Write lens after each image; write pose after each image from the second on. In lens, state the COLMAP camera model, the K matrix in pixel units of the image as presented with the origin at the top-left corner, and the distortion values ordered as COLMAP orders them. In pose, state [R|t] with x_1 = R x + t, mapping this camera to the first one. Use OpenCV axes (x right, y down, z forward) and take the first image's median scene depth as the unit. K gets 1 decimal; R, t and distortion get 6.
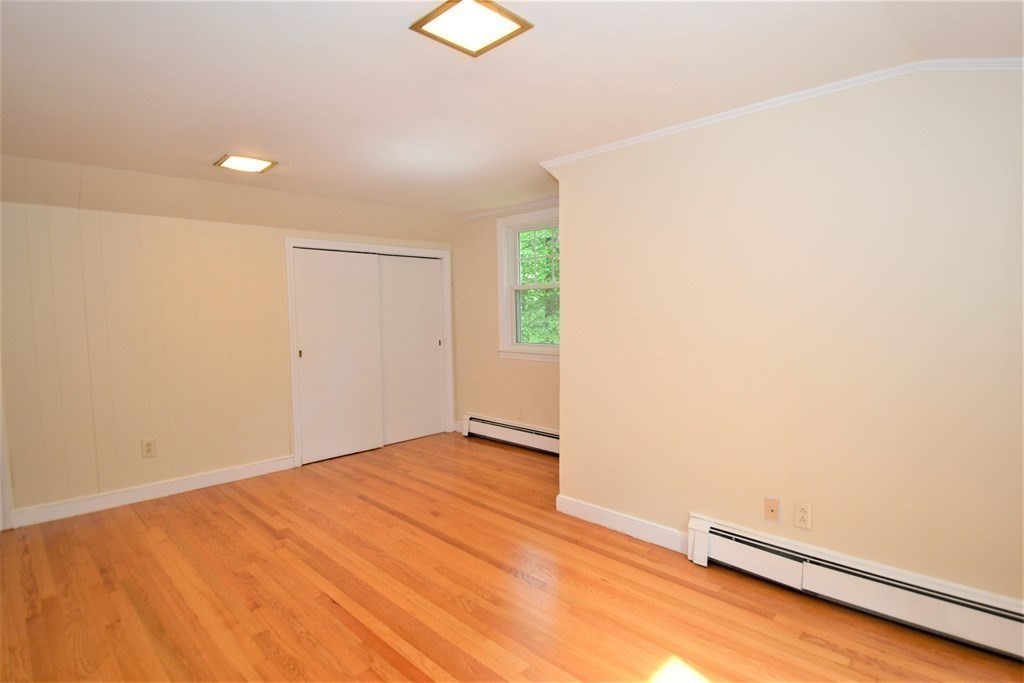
lens RADIAL K [[537.0, 0, 541.5], [0, 537.0, 344.4], [0, 0, 1]] dist [-0.002979, -0.000820]
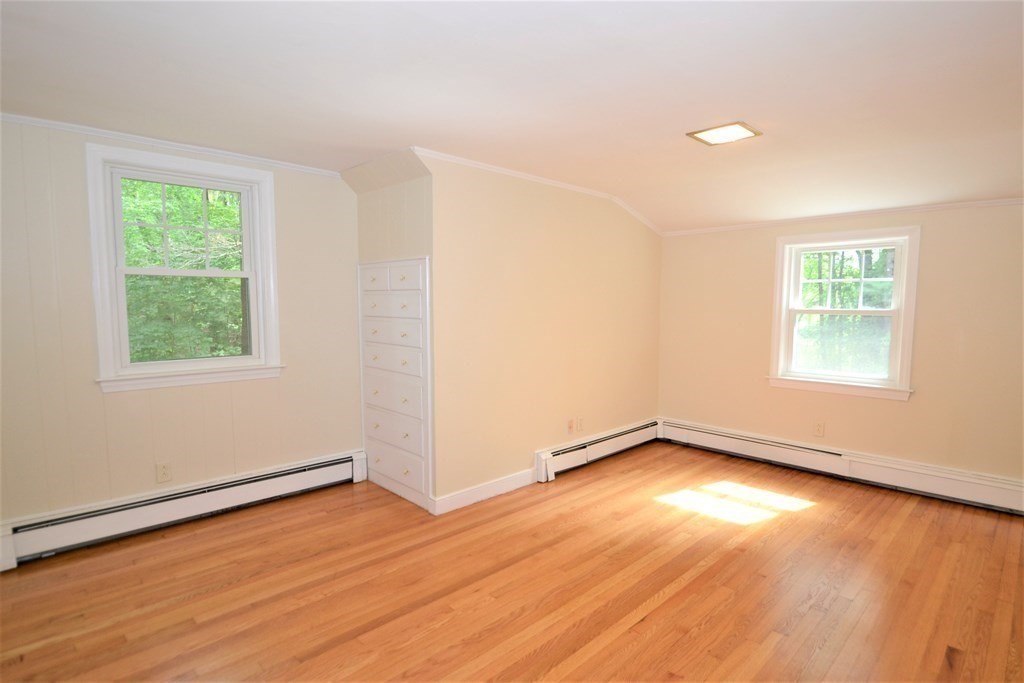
lens RADIAL K [[513.5, 0, 515.6], [0, 513.5, 347.1], [0, 0, 1]] dist [-0.006349, -0.001764]
pose [[0.038451, -0.072371, 0.996636, -1.082886], [0.060207, 0.995730, 0.069982, -0.063454], [-0.997445, 0.057313, 0.042644, 0.996554]]
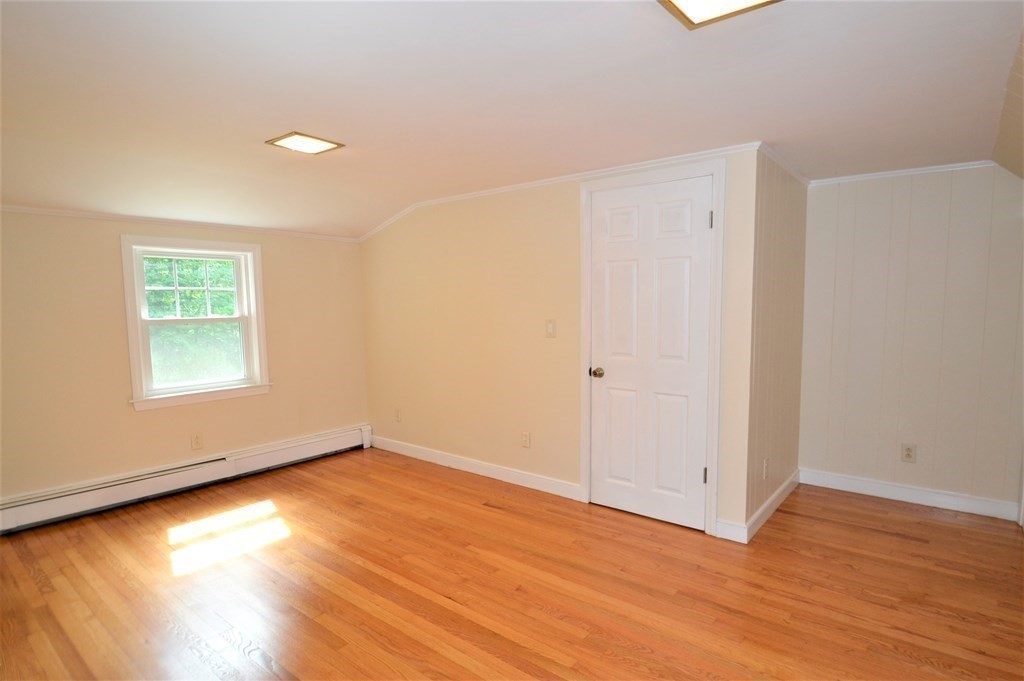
lens RADIAL K [[529.8, 0, 513.8], [0, 529.8, 357.8], [0, 0, 1]] dist [-0.002948, -0.000389]
pose [[-0.998520, 0.033273, -0.043028, -0.413972], [0.026069, 0.987047, 0.158302, -0.114335], [0.047738, 0.156946, -0.986453, 1.667231]]
